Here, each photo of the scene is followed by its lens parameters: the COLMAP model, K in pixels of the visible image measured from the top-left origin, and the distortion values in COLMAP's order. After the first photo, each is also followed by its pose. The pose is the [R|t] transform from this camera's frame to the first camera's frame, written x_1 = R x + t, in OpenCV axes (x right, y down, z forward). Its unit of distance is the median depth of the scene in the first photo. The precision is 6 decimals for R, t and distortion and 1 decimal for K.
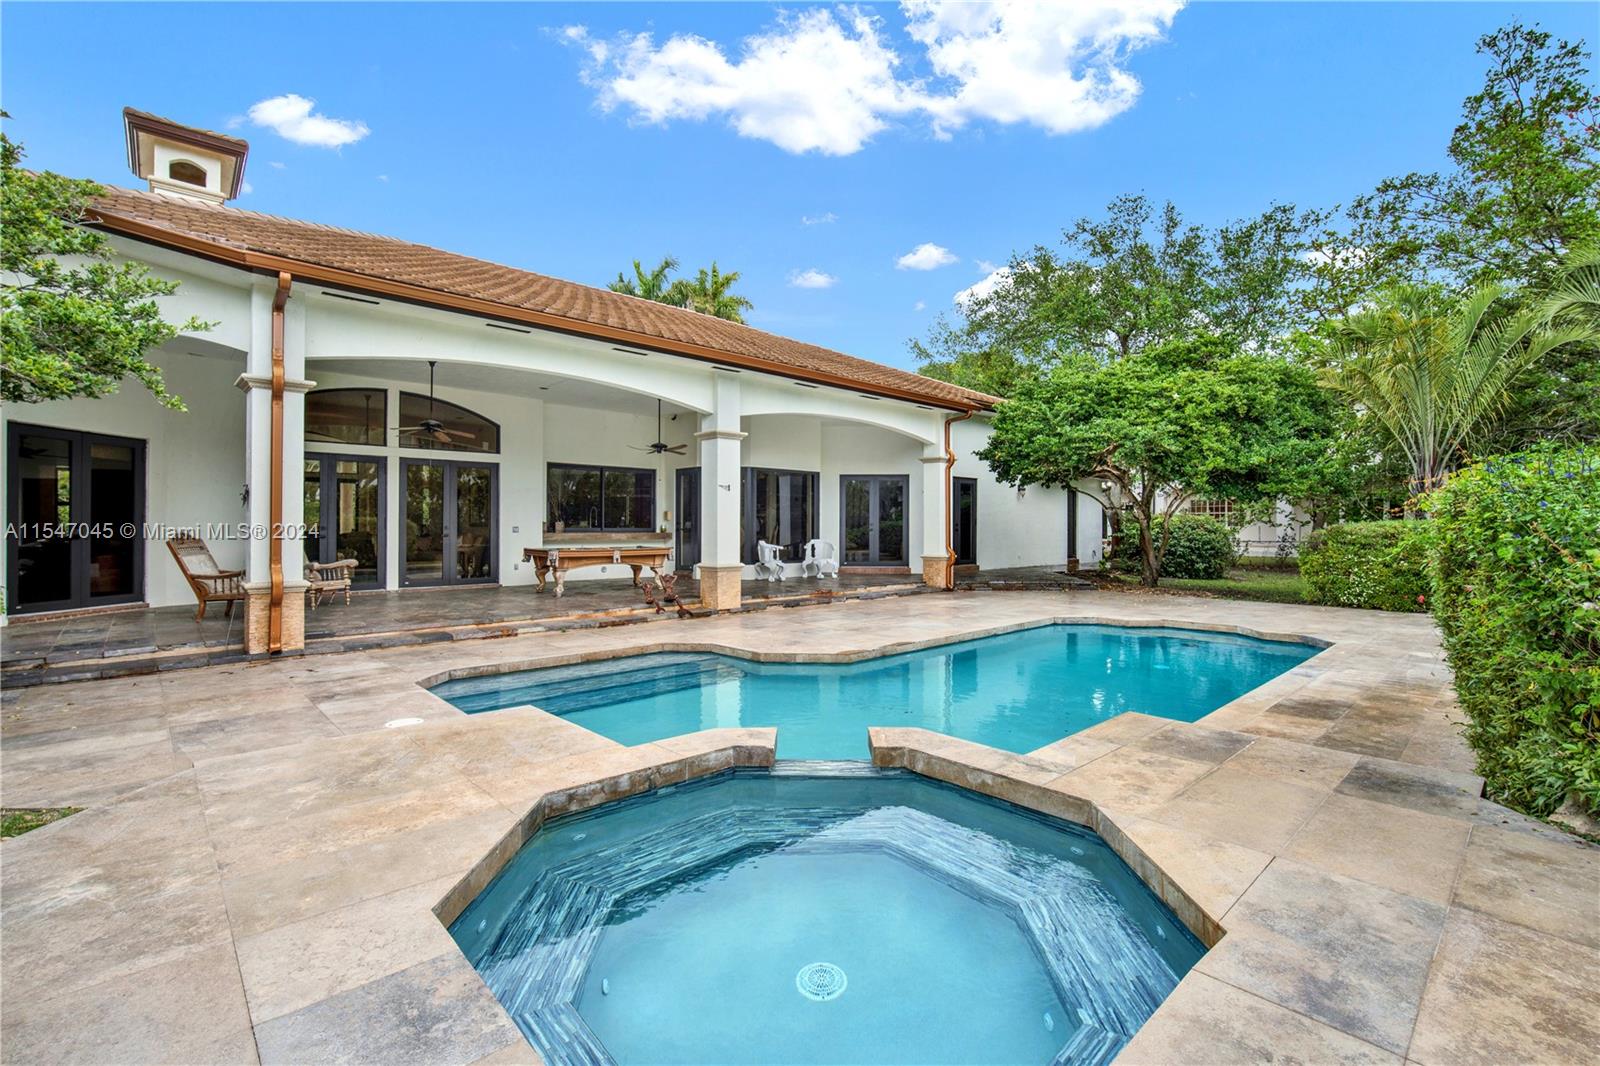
lens RADIAL K [[711.3, 0, 807.7], [0, 711.3, 534.8], [0, 0, 1]] dist [-0.010657, 0.001453]
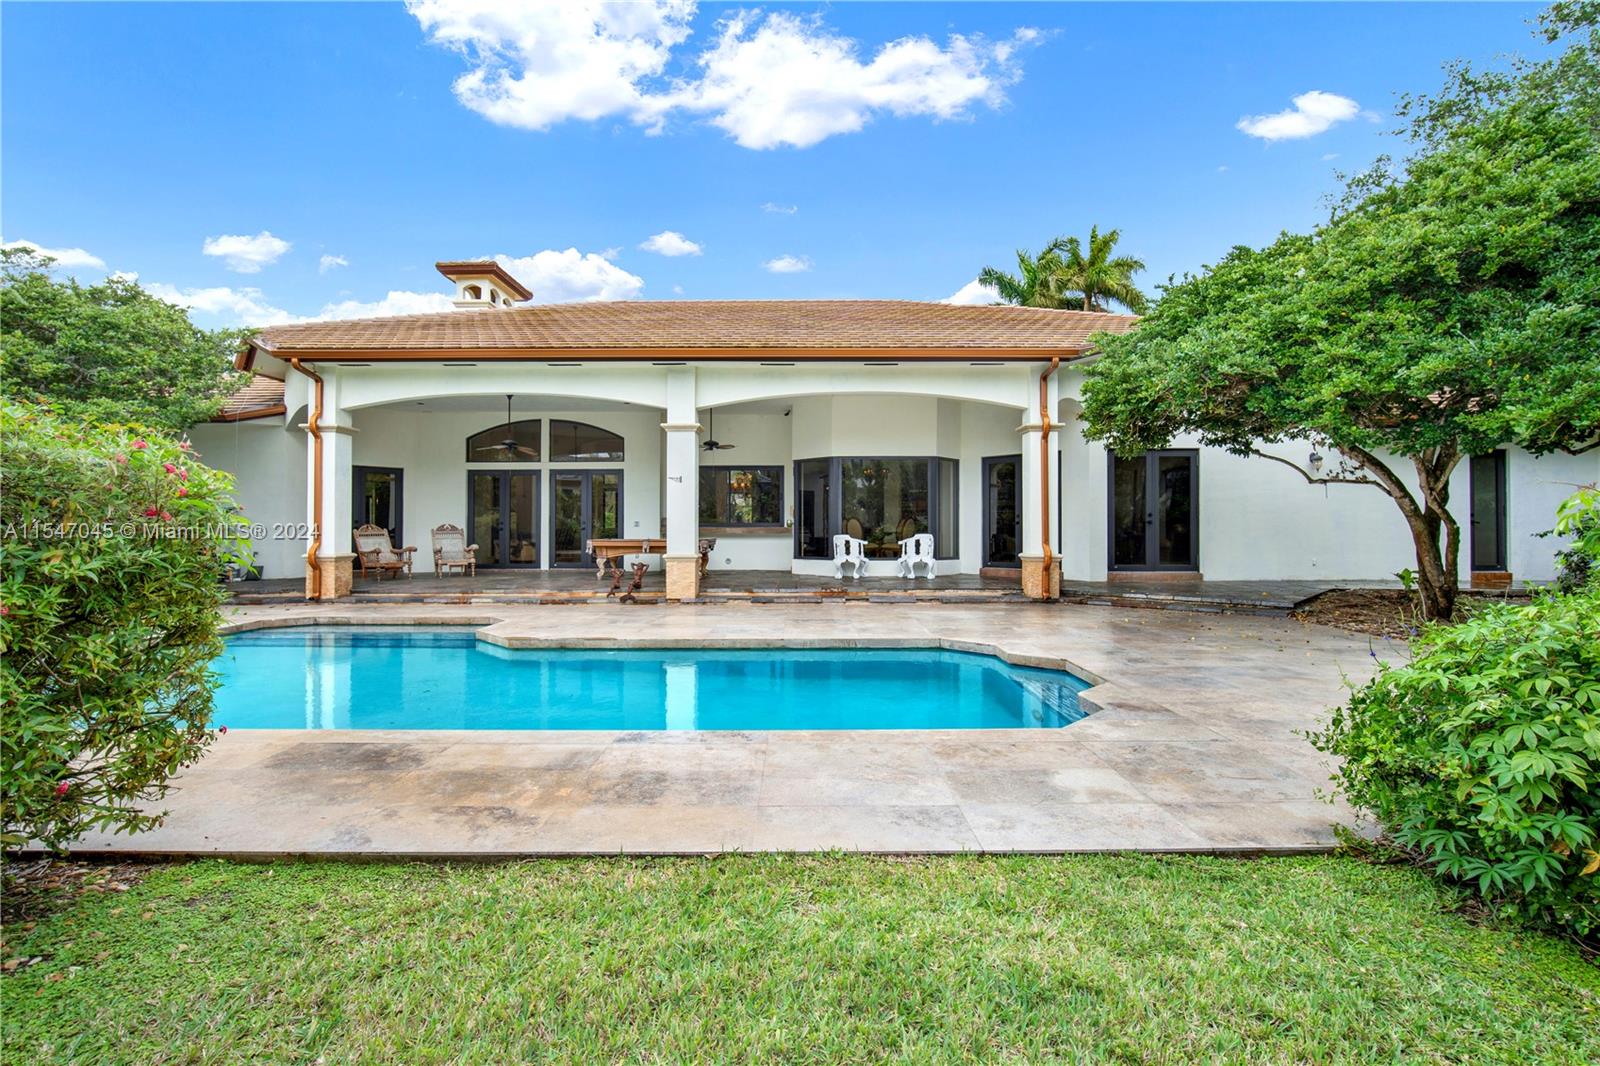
lens RADIAL K [[711.3, 0, 798.1], [0, 711.3, 528.0], [0, 0, 1]] dist [-0.010657, 0.001453]
pose [[0.725552, -0.004567, -0.688152, 0.683048], [-0.004315, 0.999928, -0.011186, 0.013317], [0.688153, 0.011085, 0.725480, 0.364012]]
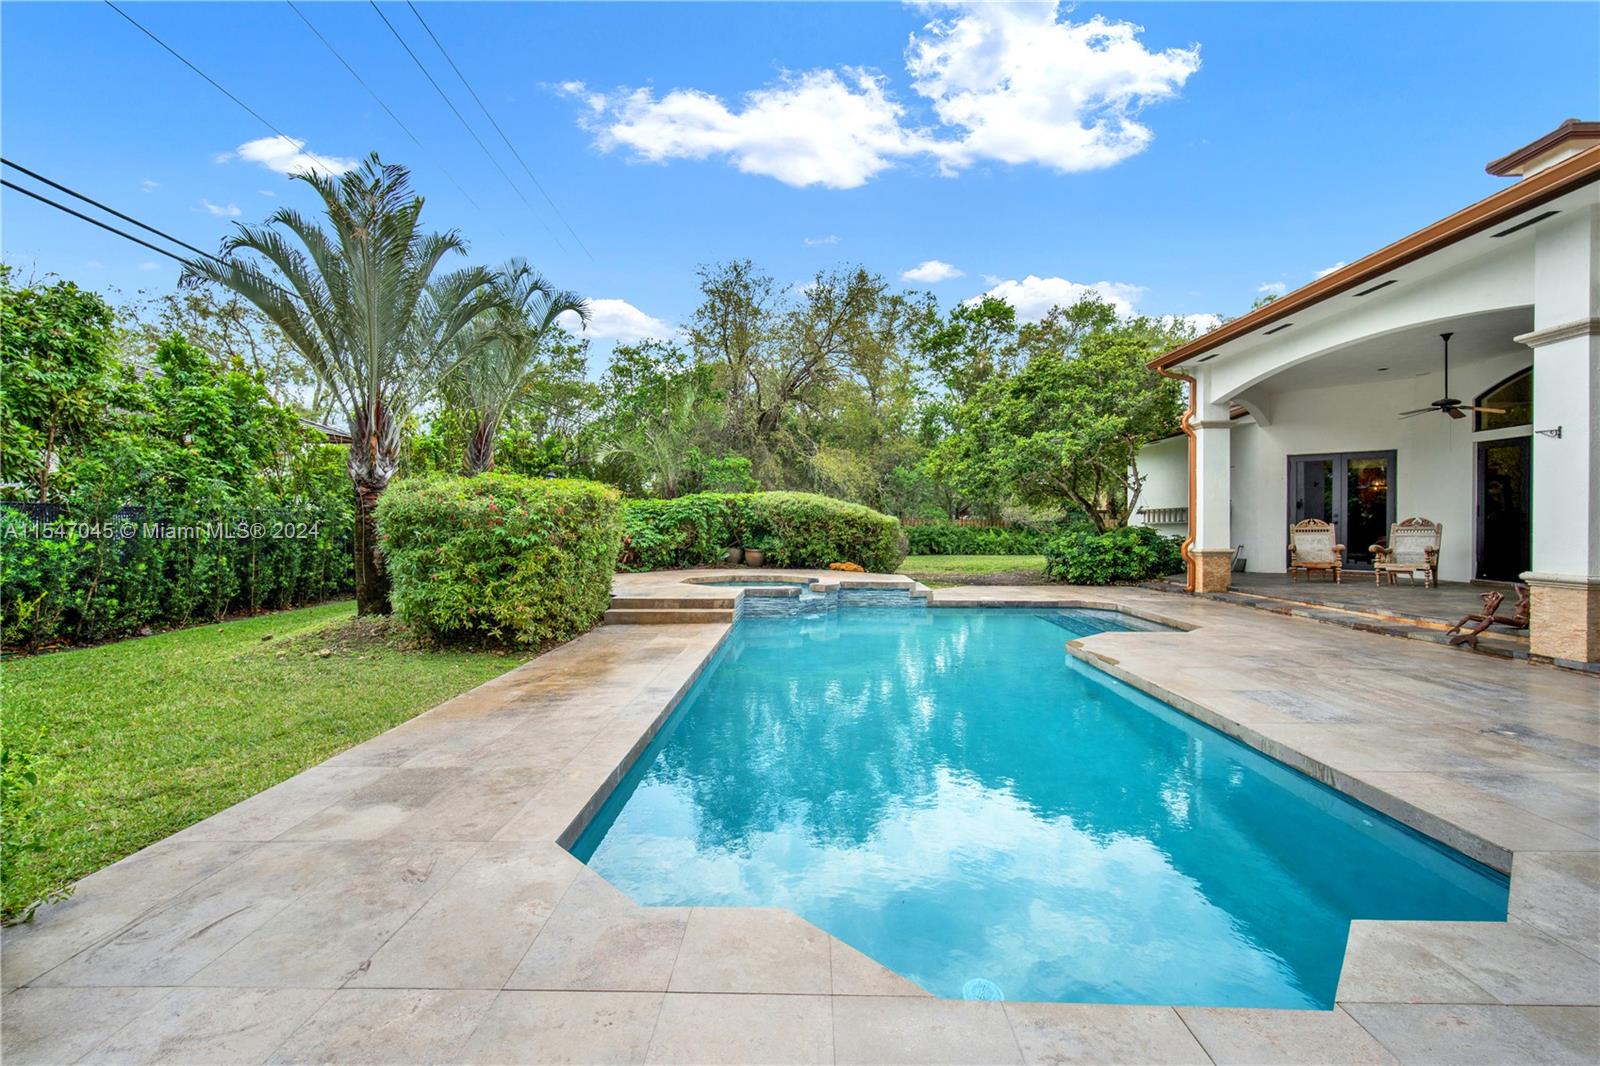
lens RADIAL K [[711.3, 0, 804.6], [0, 711.3, 525.3], [0, 0, 1]] dist [-0.010657, 0.001453]
pose [[-0.700609, 0.000761, -0.713545, 0.641190], [-0.007209, 0.999941, 0.008145, 0.003975], [0.713509, 0.010850, -0.700562, 0.928817]]
